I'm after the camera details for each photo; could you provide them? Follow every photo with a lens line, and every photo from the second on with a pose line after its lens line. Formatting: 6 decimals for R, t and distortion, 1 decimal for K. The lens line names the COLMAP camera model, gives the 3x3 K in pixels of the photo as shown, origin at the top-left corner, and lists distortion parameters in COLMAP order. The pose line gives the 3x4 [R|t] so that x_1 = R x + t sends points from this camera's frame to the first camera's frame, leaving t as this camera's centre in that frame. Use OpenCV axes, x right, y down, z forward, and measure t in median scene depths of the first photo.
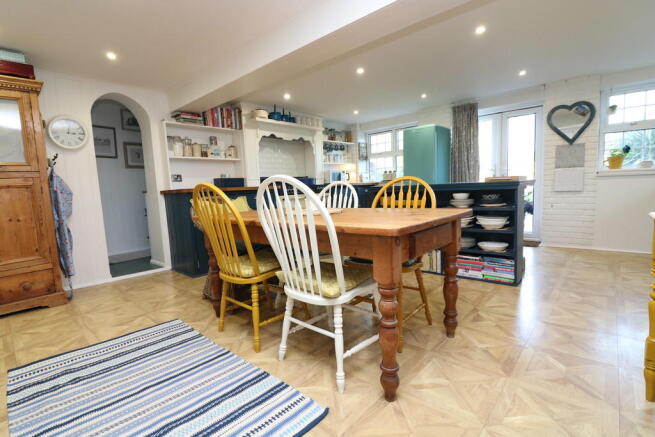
lens RADIAL K [[314.3, 0, 327.5], [0, 314.3, 218.5], [0, 0, 1]] dist [-0.001435, -0.000399]
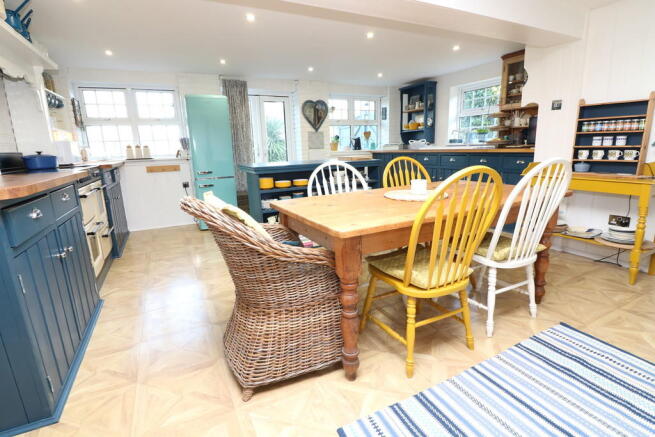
lens RADIAL K [[322.0, 0, 327.5], [0, 322.0, 218.5], [0, 0, 1]] dist [-0.002003, -0.010090]
pose [[0.367003, -0.169991, 0.914556, -0.548640], [0.109830, 0.984202, 0.138863, -0.058338], [-0.923713, 0.049483, 0.379875, 0.470873]]
